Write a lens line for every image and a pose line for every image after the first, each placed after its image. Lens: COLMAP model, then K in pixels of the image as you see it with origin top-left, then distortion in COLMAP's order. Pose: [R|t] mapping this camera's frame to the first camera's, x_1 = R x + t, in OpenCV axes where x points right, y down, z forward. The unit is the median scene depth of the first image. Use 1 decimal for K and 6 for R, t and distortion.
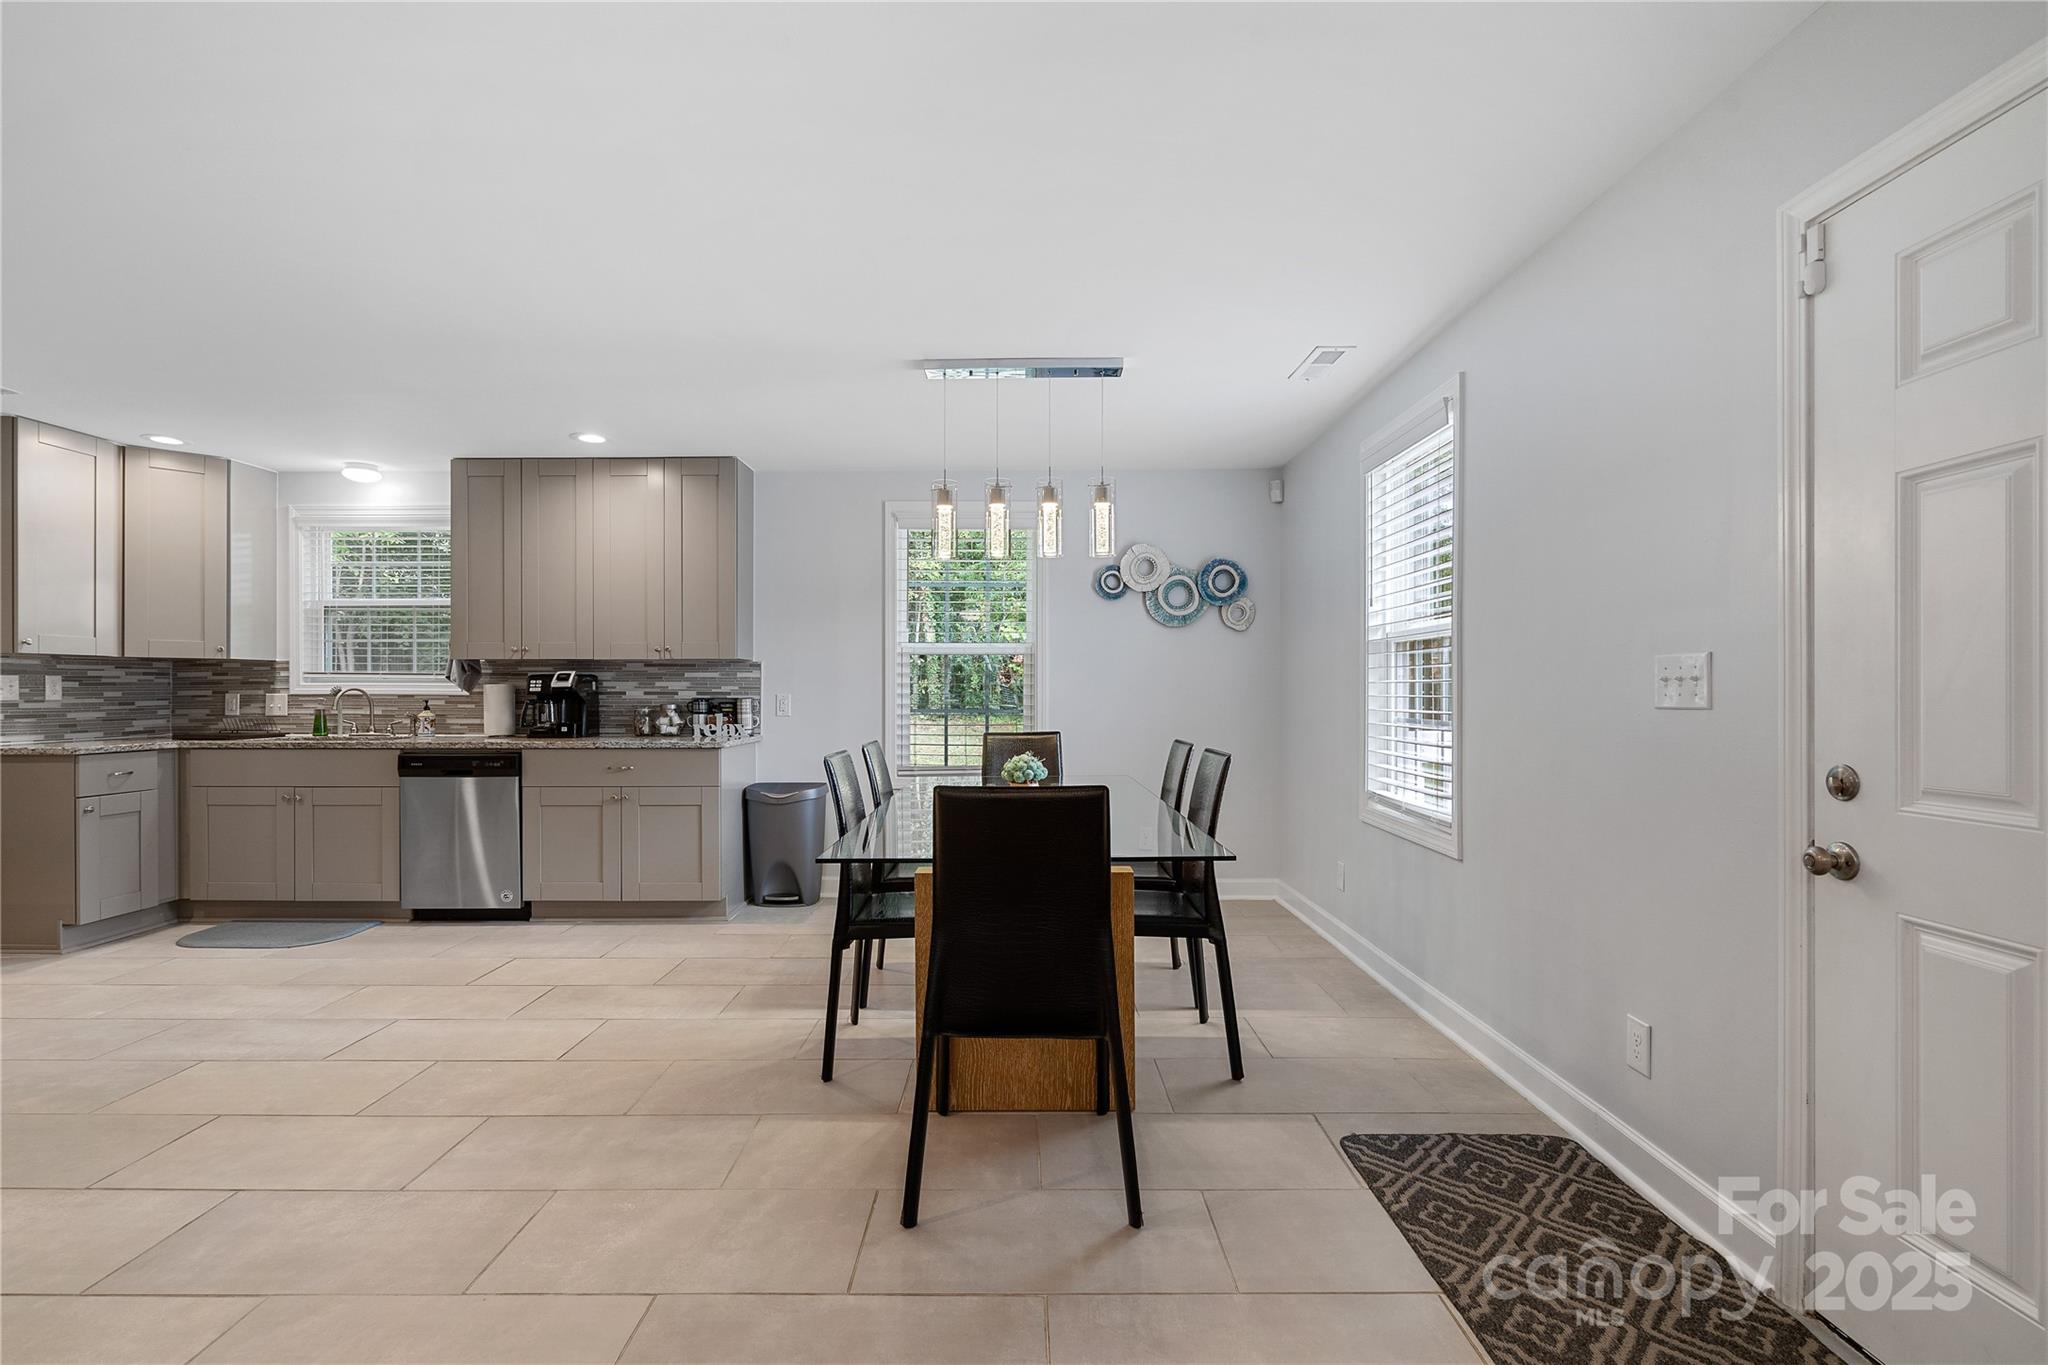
lens RADIAL K [[930.3, 0, 1014.4], [0, 930.3, 694.1], [0, 0, 1]] dist [0.001685, -0.000438]
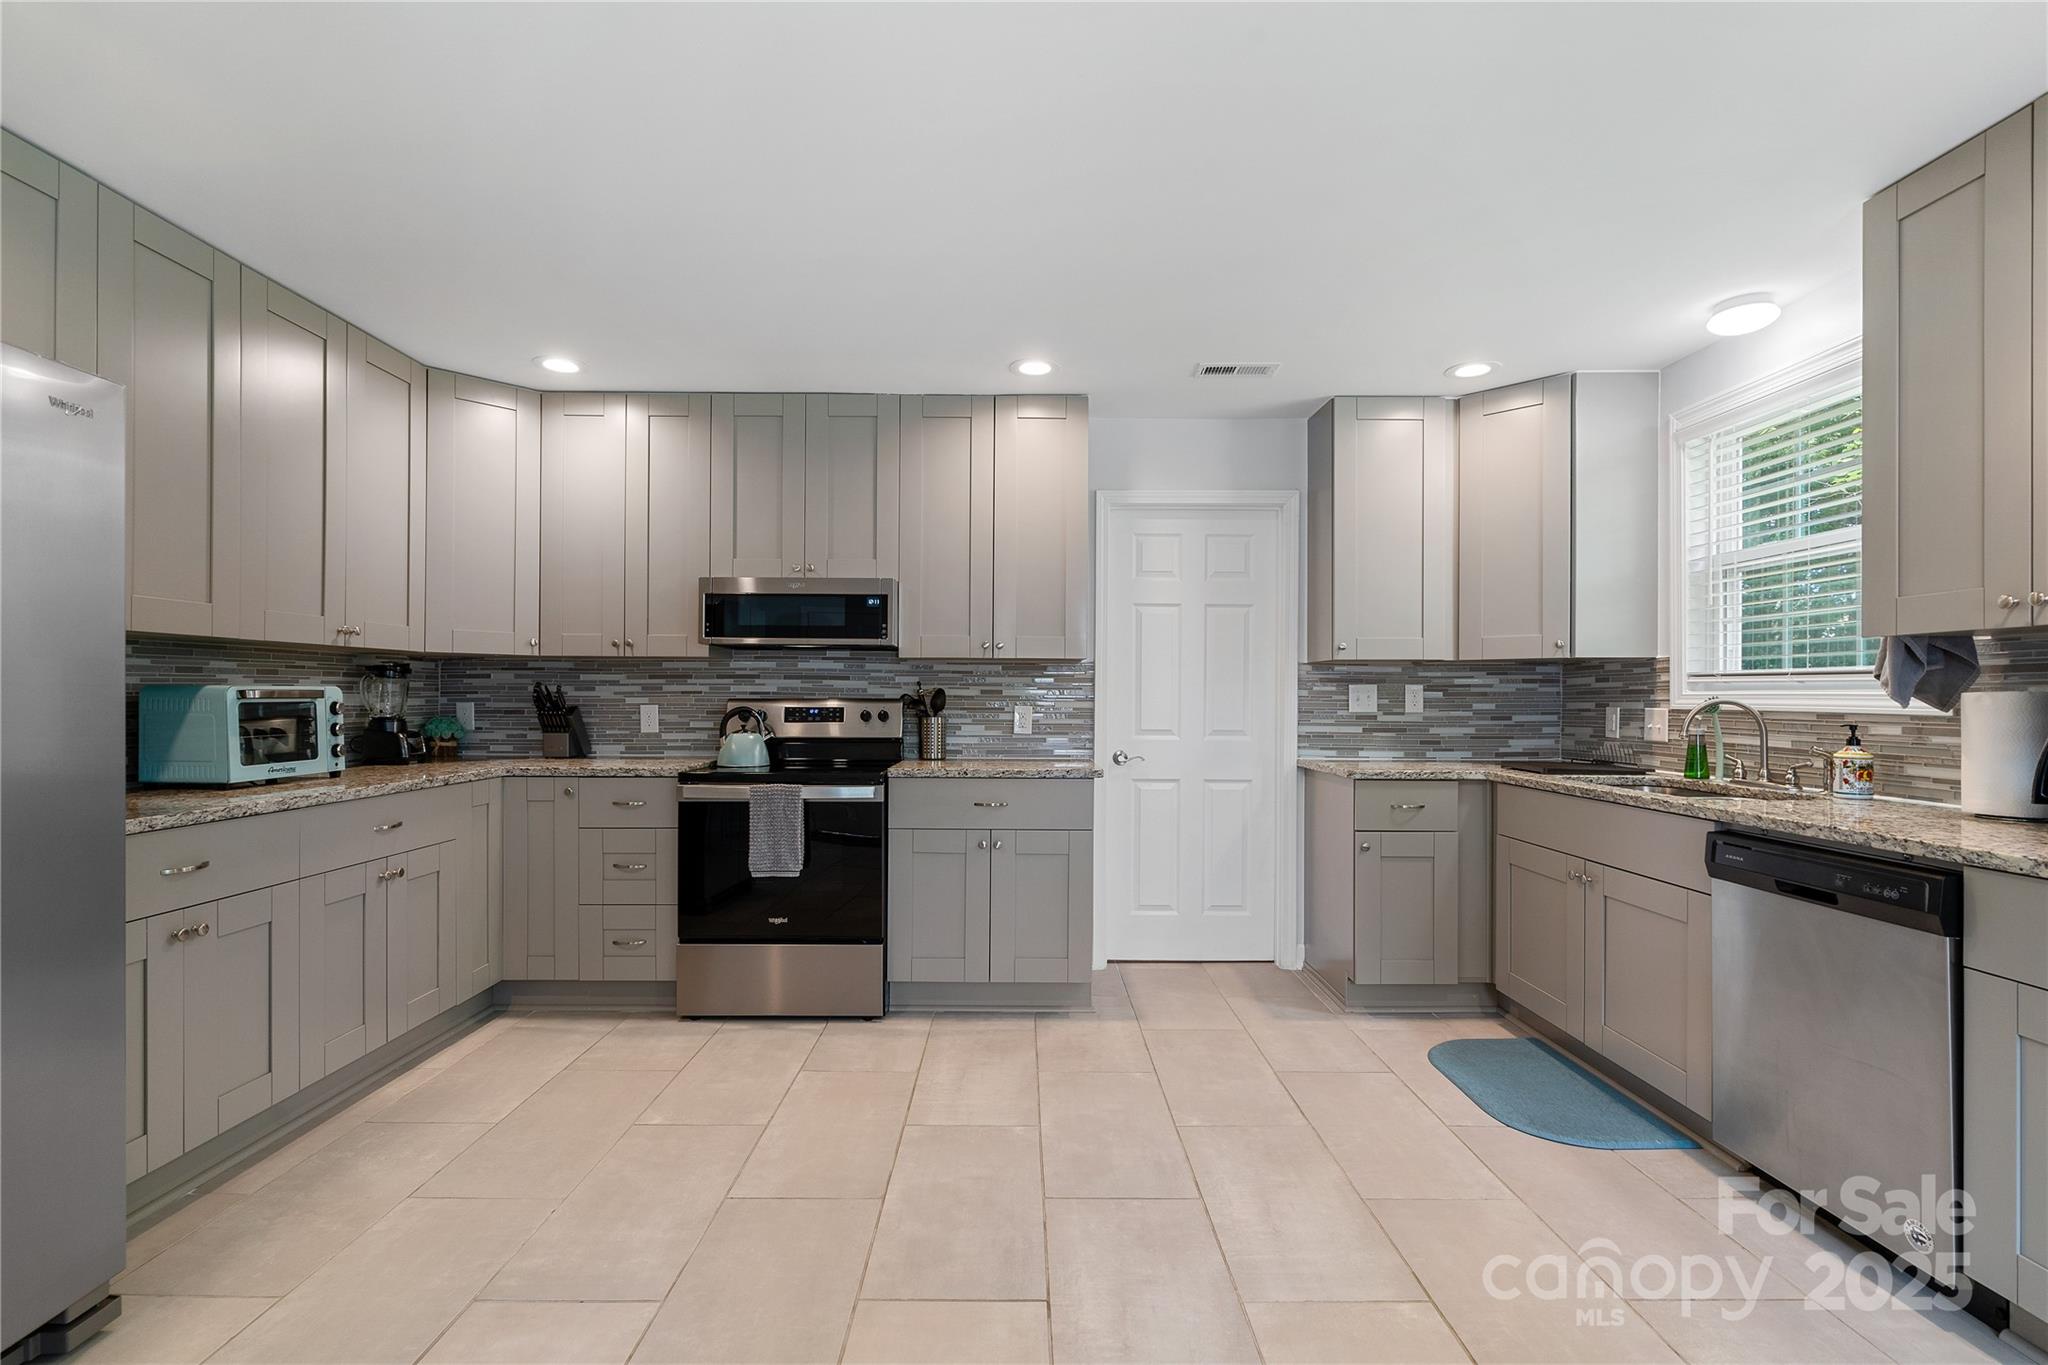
lens RADIAL K [[930.3, 0, 1004.1], [0, 930.3, 690.8], [0, 0, 1]] dist [0.001685, -0.000438]
pose [[0.002362, -0.006978, -0.999973, -0.143116], [-0.008393, 0.999940, -0.006997, -0.004280], [0.999962, 0.008409, 0.002304, 0.560610]]
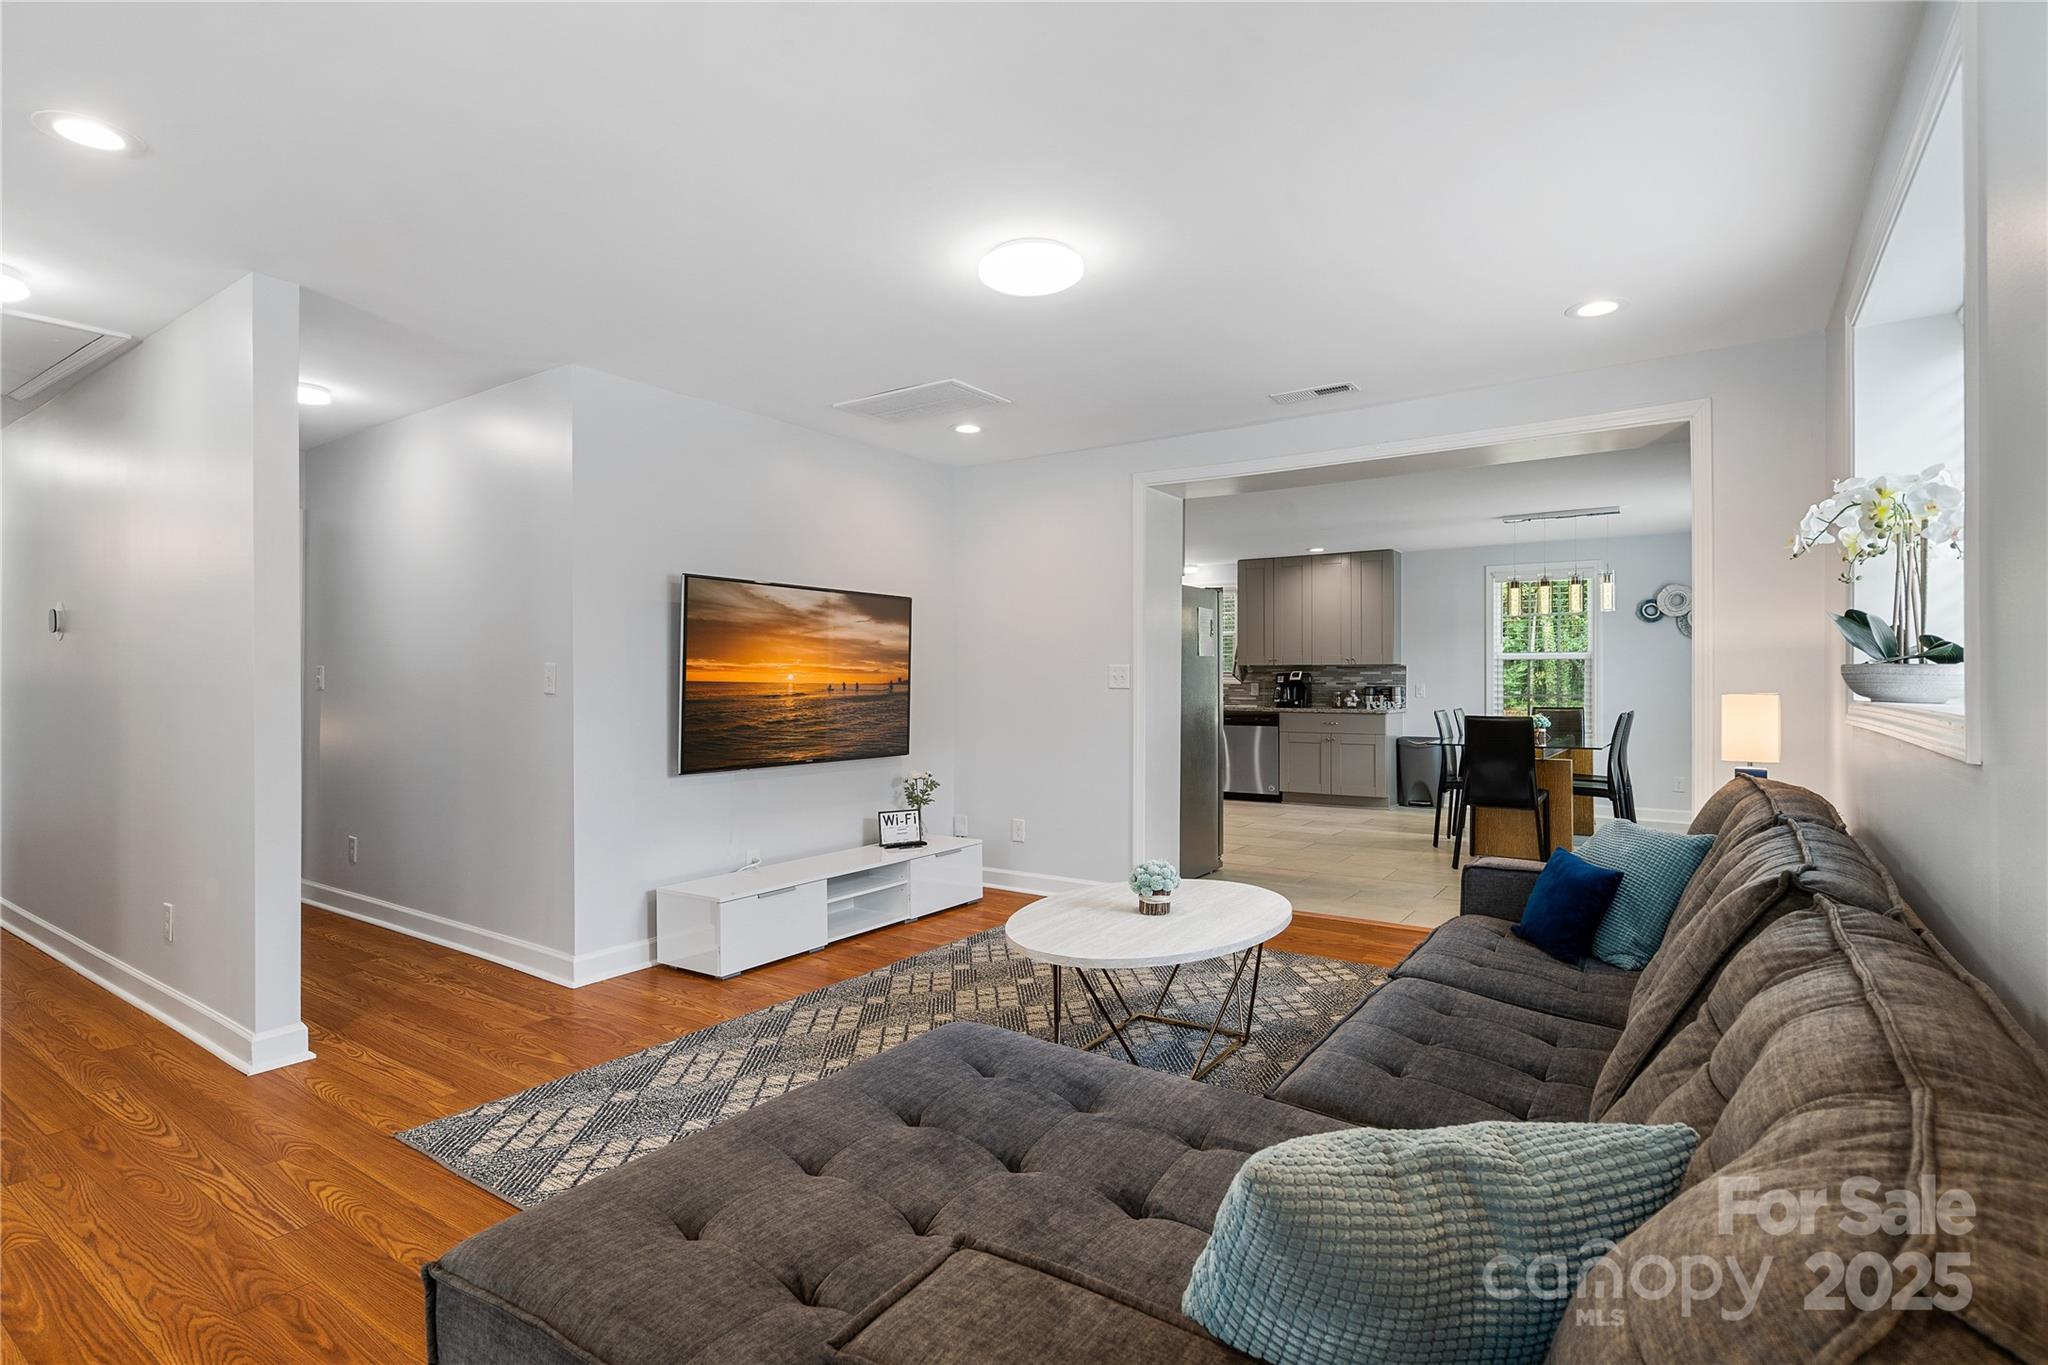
lens RADIAL K [[1004.8, 0, 1005.9], [0, 1004.8, 677.6], [0, 0, 1]] dist [0.006378, -0.000090]
pose [[0.824670, -0.000531, -0.565614, 0.170684], [-0.003882, 0.999971, -0.006599, 0.002912], [0.565601, 0.007638, 0.824644, -0.965412]]
